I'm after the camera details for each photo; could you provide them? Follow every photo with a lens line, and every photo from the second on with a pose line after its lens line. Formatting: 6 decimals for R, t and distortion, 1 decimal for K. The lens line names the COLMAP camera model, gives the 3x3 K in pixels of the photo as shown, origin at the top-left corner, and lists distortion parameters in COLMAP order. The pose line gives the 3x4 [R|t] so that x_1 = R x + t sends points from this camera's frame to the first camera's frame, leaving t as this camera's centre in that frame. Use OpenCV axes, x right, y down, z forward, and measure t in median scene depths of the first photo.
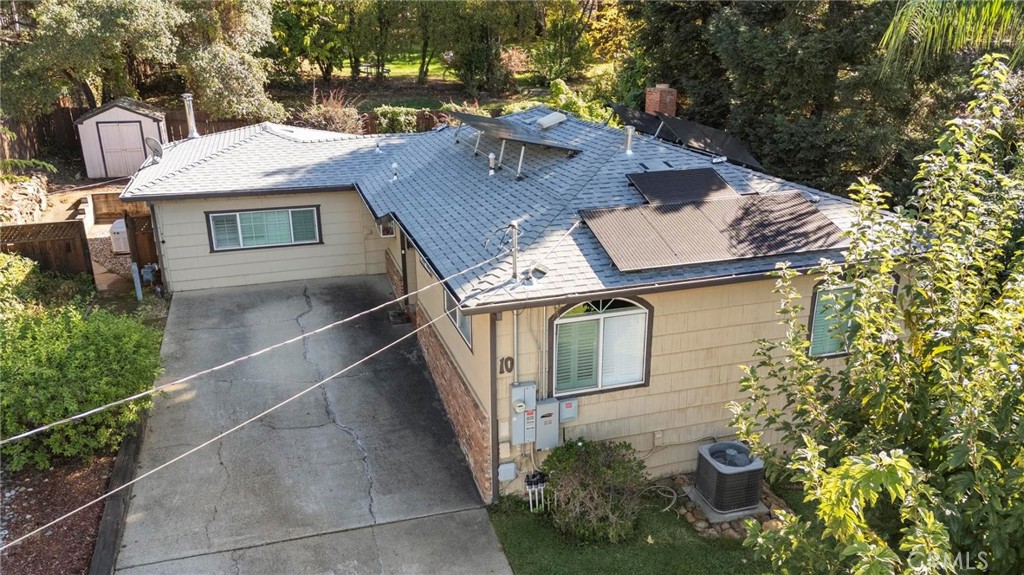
lens RADIAL K [[764.6, 0, 515.3], [0, 764.6, 285.0], [0, 0, 1]] dist [0.067726, -0.063285]
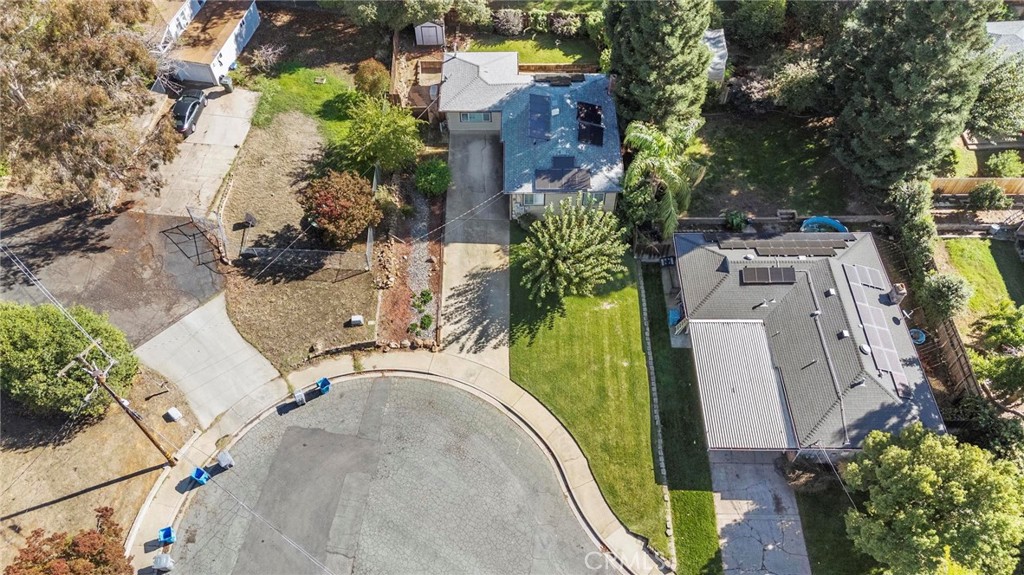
lens RADIAL K [[764.6, 0, 515.3], [0, 764.6, 285.0], [0, 0, 1]] dist [0.067726, -0.063285]
pose [[0.952688, 0.232961, -0.195228, 1.064905], [-0.088530, 0.827136, 0.554985, -2.138419], [0.290770, -0.511444, 0.808627, -3.259668]]
